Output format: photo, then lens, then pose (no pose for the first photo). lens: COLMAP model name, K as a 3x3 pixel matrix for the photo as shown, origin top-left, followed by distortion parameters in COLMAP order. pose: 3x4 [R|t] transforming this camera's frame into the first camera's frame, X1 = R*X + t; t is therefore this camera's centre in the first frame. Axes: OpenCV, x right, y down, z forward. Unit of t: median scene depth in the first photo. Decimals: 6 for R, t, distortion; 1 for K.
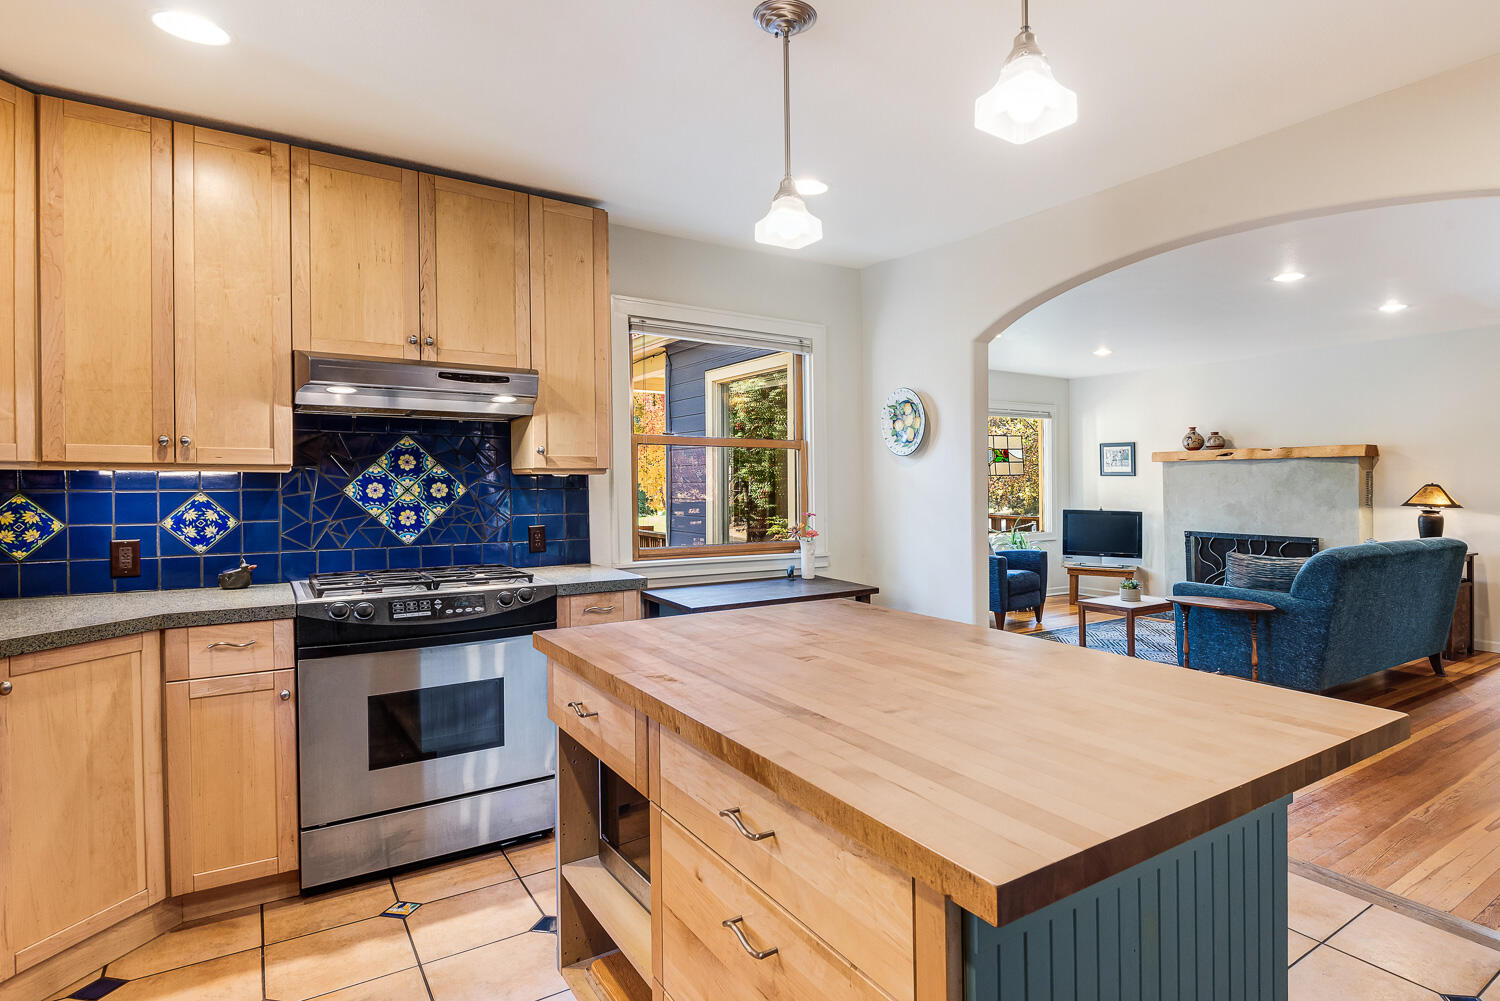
lens RADIAL K [[800.1, 0, 822.8], [0, 800.1, 471.1], [0, 0, 1]] dist [-0.001876, -0.000733]
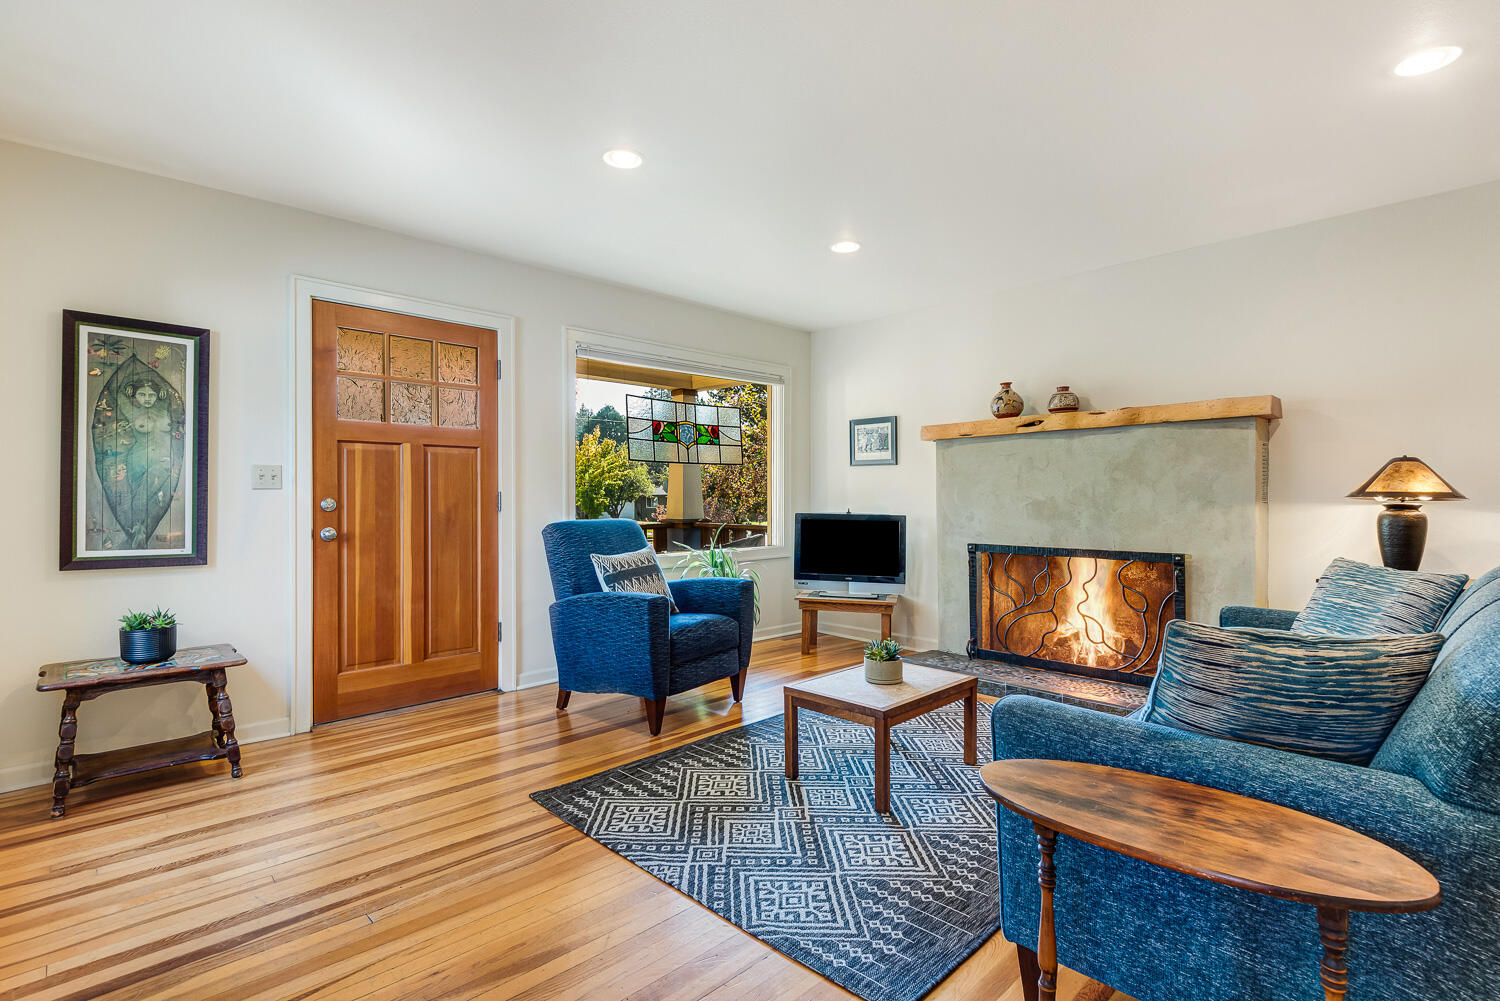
lens RADIAL K [[728.7, 0, 726.4], [0, 728.7, 506.1], [0, 0, 1]] dist [0.001931, -0.003005]
pose [[0.990853, -0.002213, 0.134927, 0.172740], [-0.000970, 0.999723, 0.023521, 0.029634], [-0.134942, -0.023437, 0.990576, 0.428011]]
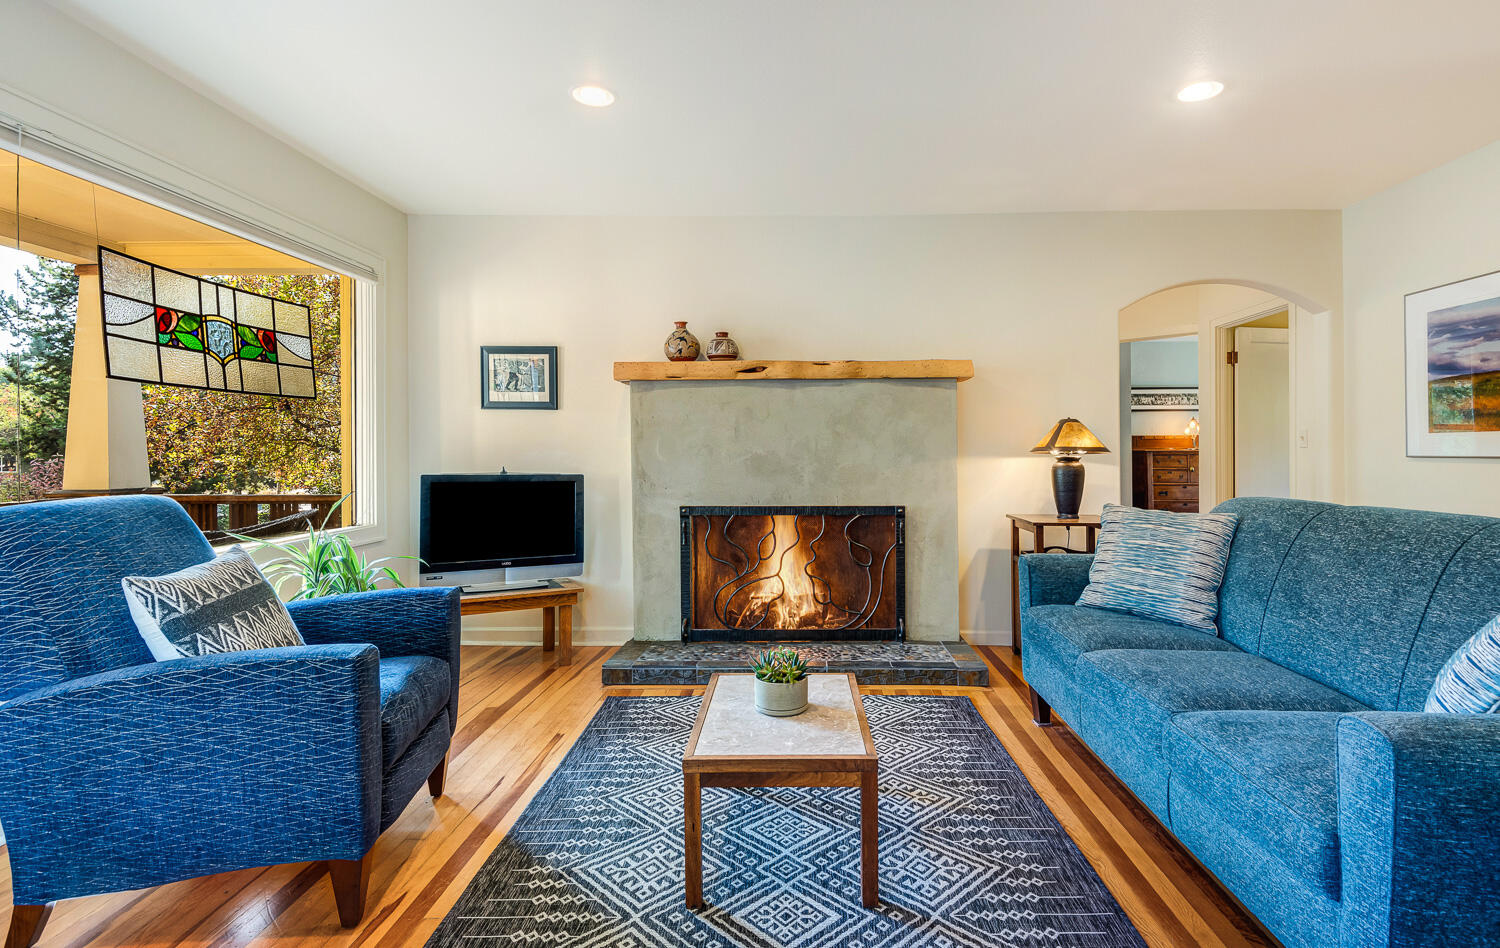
lens RADIAL K [[738.5, 0, 785.4], [0, 738.5, 453.4], [0, 0, 1]] dist [0.015864, -0.008123]
pose [[0.575176, -0.002398, 0.818026, 0.079108], [-0.009297, 0.999912, 0.009469, 0.032113], [-0.817977, -0.013051, 0.575103, 0.637386]]
